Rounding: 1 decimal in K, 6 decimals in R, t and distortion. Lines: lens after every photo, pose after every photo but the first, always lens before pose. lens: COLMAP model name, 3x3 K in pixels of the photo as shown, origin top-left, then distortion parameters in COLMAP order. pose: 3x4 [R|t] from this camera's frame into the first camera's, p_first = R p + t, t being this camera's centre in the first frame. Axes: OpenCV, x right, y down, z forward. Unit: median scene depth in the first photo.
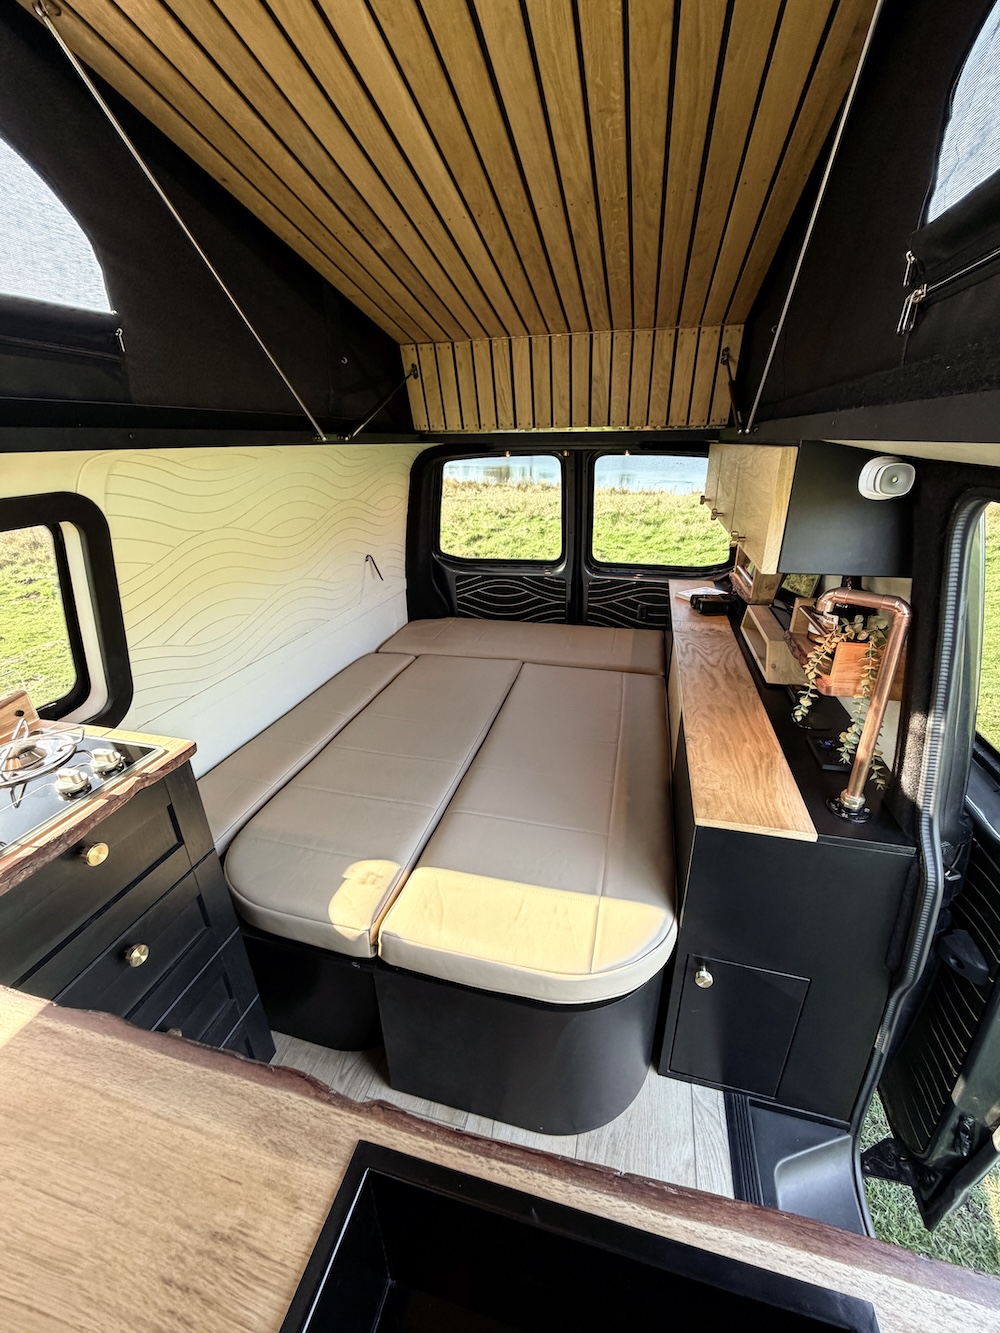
lens RADIAL K [[531.4, 0, 502.1], [0, 531.4, 663.2], [0, 0, 1]] dist [0.001029, 0.000186]
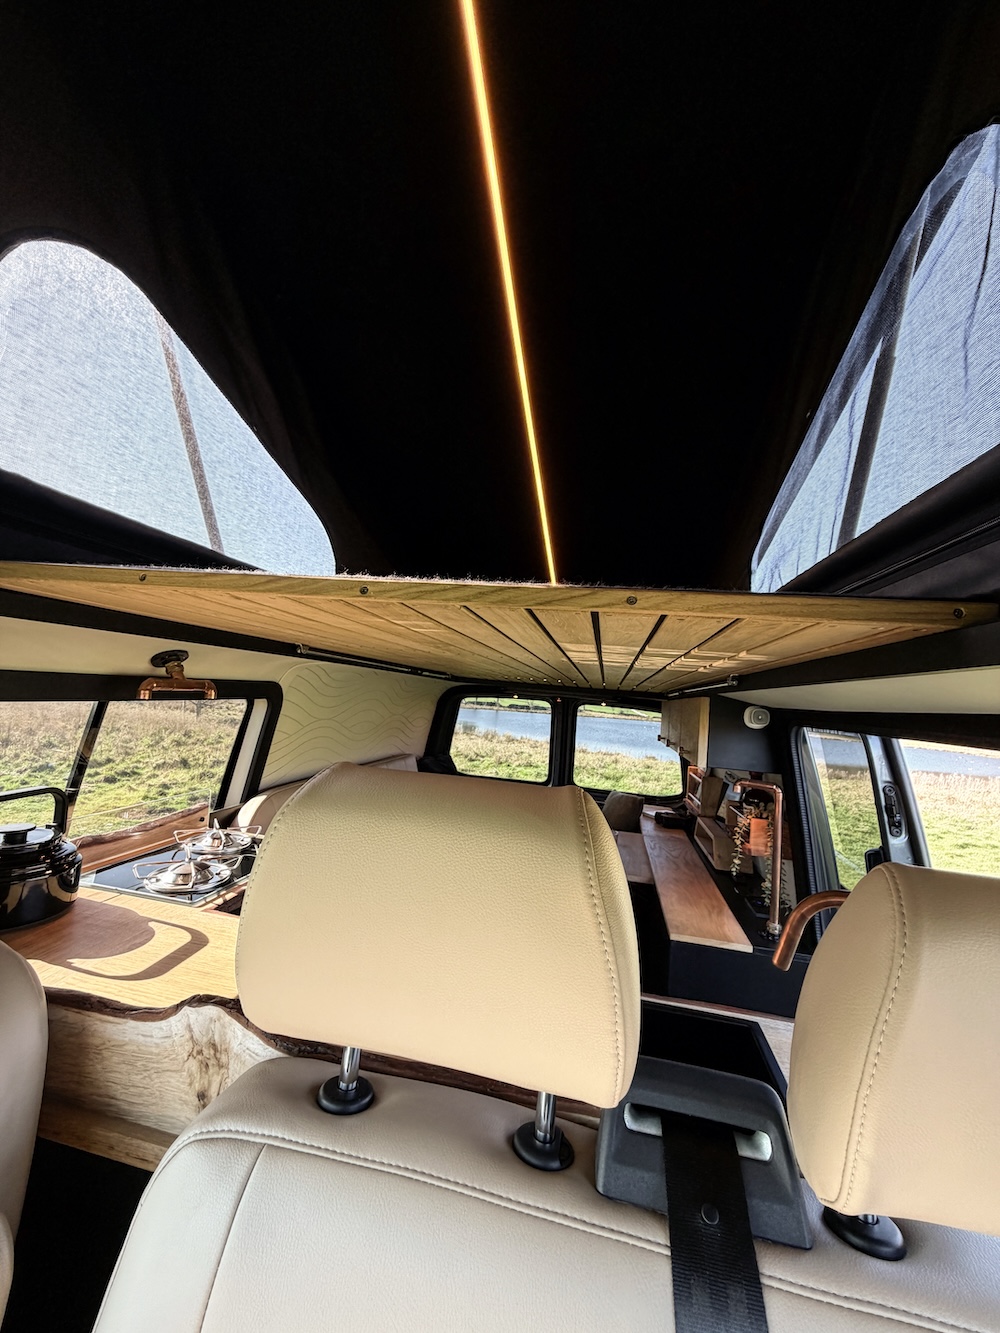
lens RADIAL K [[532.0, 0, 504.1], [0, 532.0, 668.2], [0, 0, 1]] dist [0.000325, 0.000043]
pose [[0.993205, 0.101895, 0.056228, -0.140531], [-0.067279, 0.896940, -0.437004, 0.186734], [-0.094961, 0.430252, 0.897700, -0.331092]]
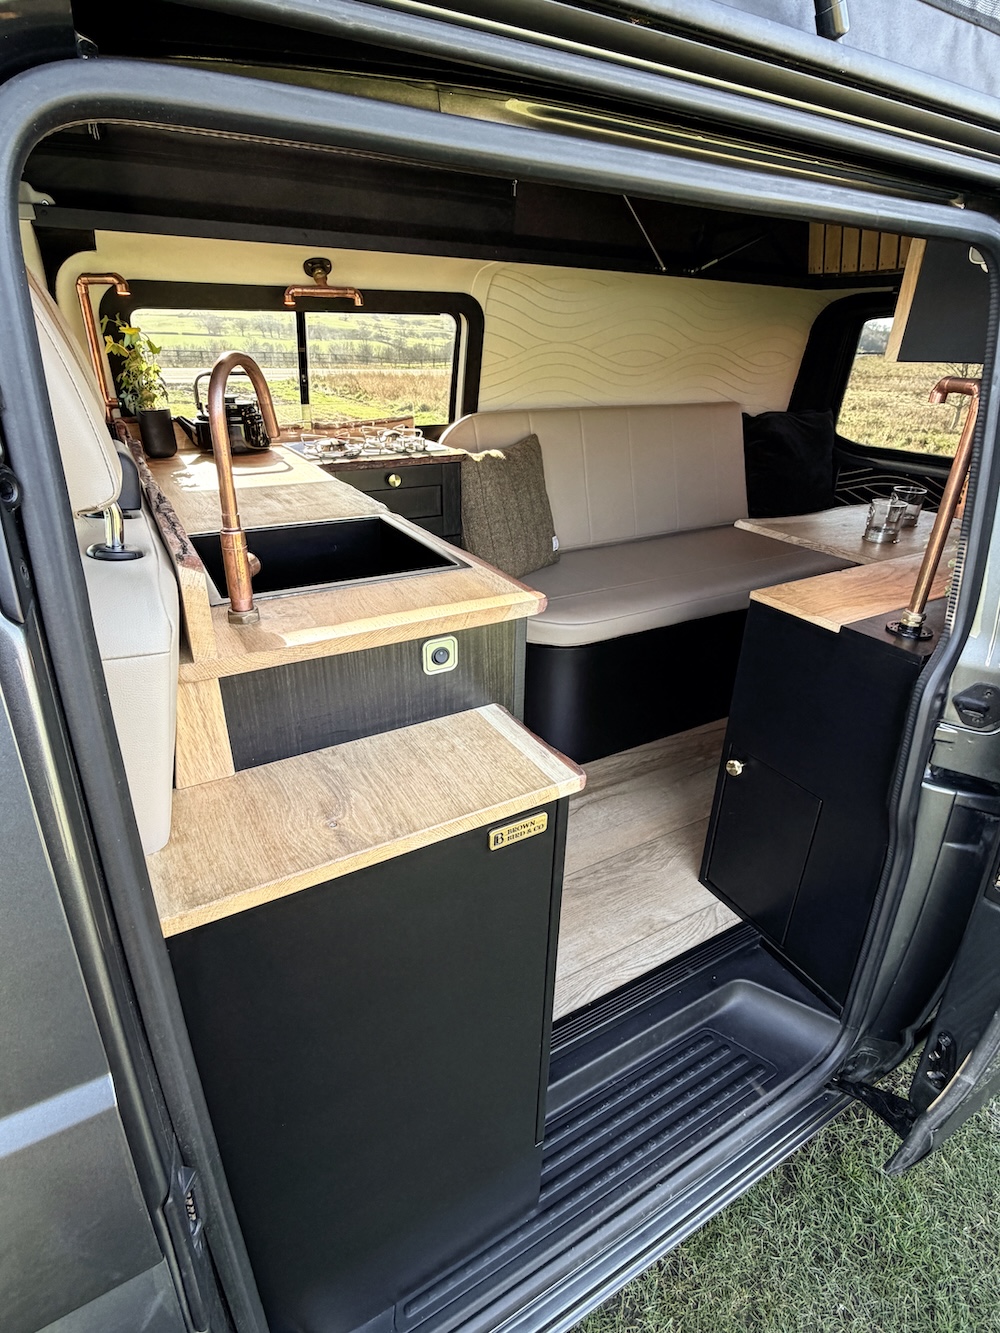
lens RADIAL K [[669.3, 0, 500.0], [0, 669.3, 666.5], [0, 0, 1]] dist [-0.006215, 0.000620]
pose [[0.696529, 0.344723, -0.629296, 0.564537], [-0.308347, 0.935725, 0.171291, 0.218235], [0.647896, 0.074732, 0.758054, -0.227248]]
